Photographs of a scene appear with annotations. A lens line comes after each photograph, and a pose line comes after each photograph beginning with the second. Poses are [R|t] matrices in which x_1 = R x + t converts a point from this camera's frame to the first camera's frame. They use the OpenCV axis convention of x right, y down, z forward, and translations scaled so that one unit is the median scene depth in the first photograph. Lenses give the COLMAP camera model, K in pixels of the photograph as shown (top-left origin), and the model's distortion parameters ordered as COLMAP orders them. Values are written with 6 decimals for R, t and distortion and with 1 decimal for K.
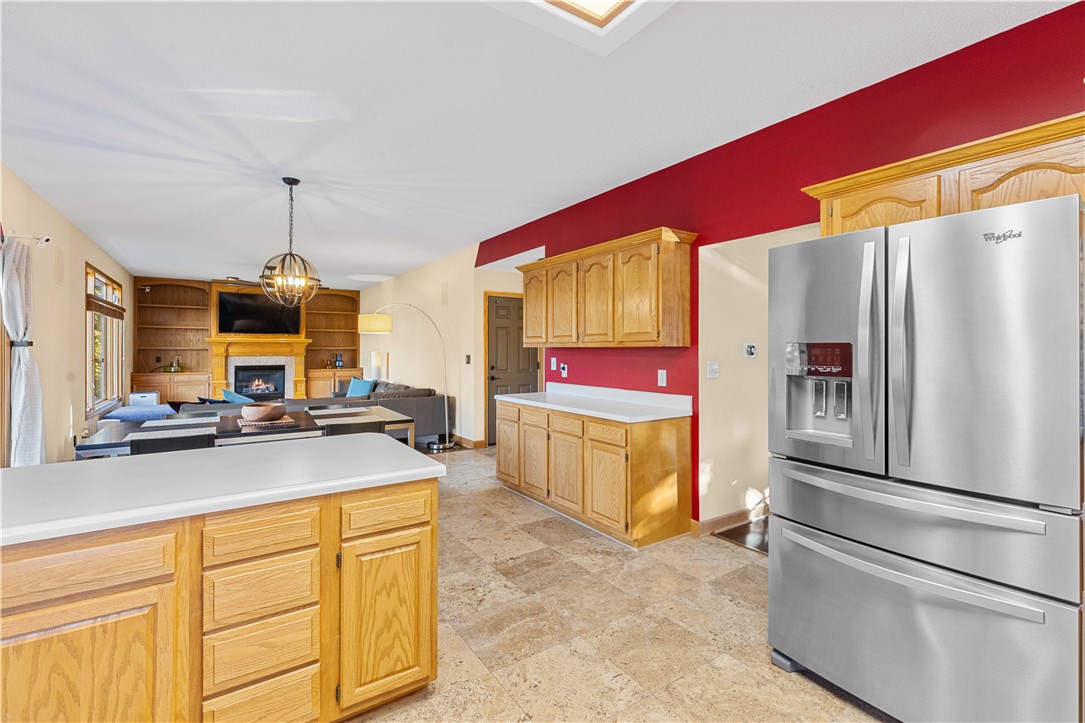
lens RADIAL K [[479.1, 0, 544.7], [0, 479.1, 347.9], [0, 0, 1]] dist [0.005335, 0.000046]
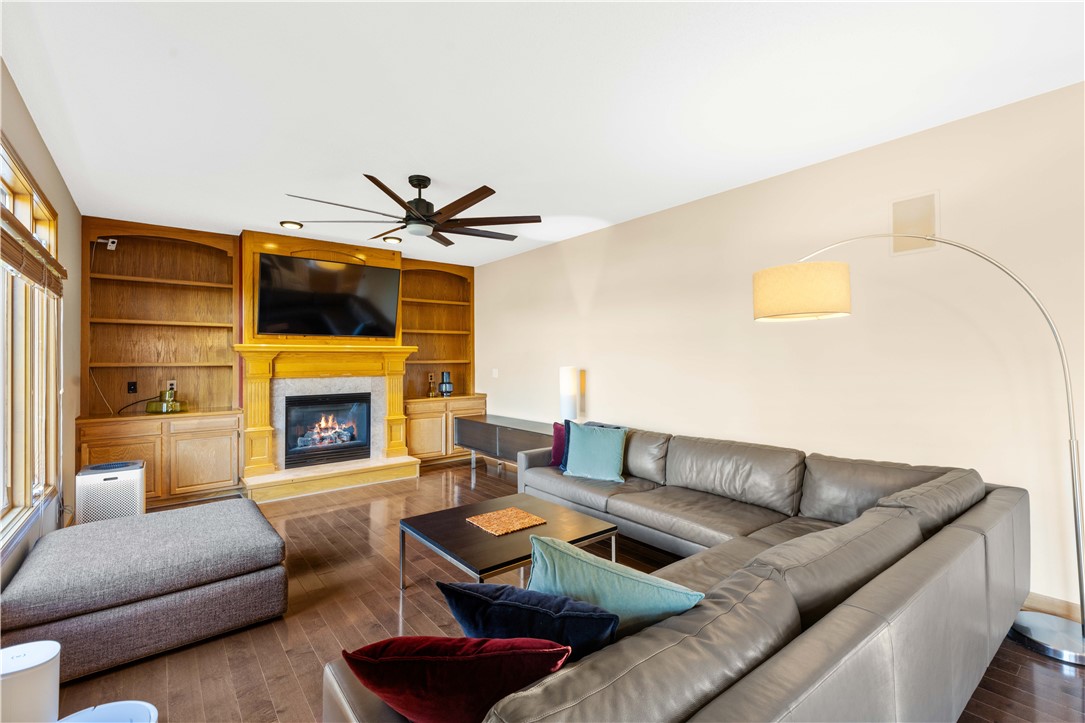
lens RADIAL K [[479.1, 0, 546.4], [0, 479.1, 353.4], [0, 0, 1]] dist [0.005335, 0.000046]
pose [[0.996481, -0.009113, 0.083321, -0.401112], [0.010370, 0.999839, -0.014660, 0.000371], [-0.083174, 0.015472, 0.996415, 0.448150]]
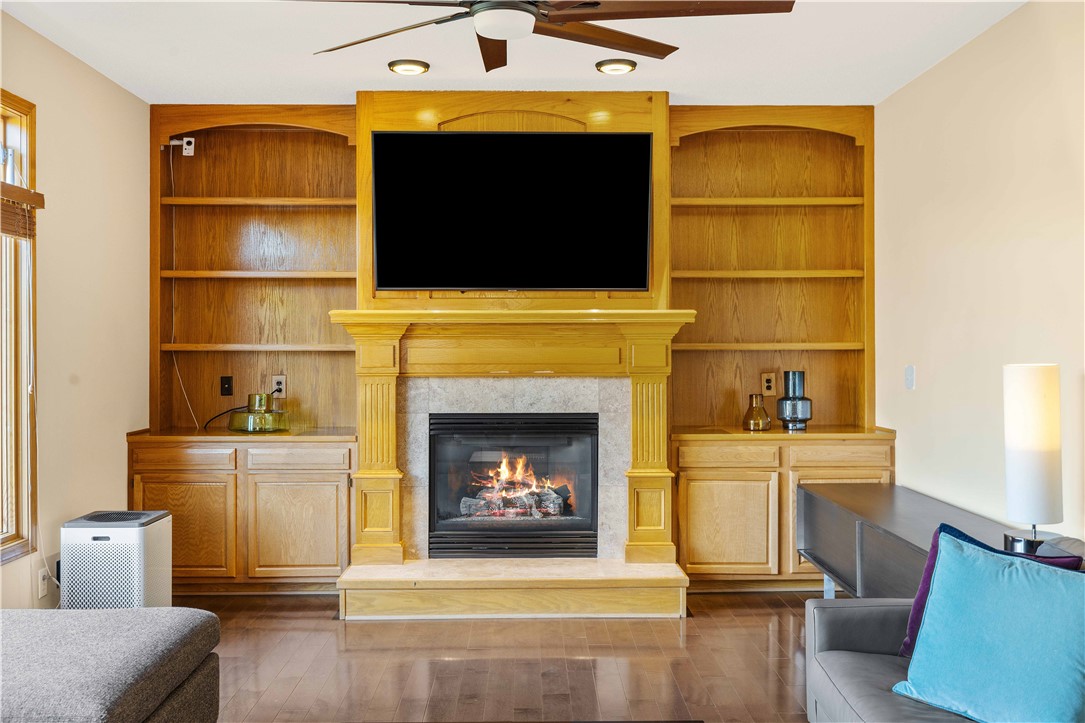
lens RADIAL K [[1036.8, 0, 548.3], [0, 1036.8, 338.0], [0, 0, 1]] dist [-0.002087, 0.000000]
pose [[0.837365, -0.007603, -0.546592, -0.278055], [0.003114, 0.999953, -0.009140, 0.000960], [0.546636, 0.005952, 0.837349, 0.555171]]
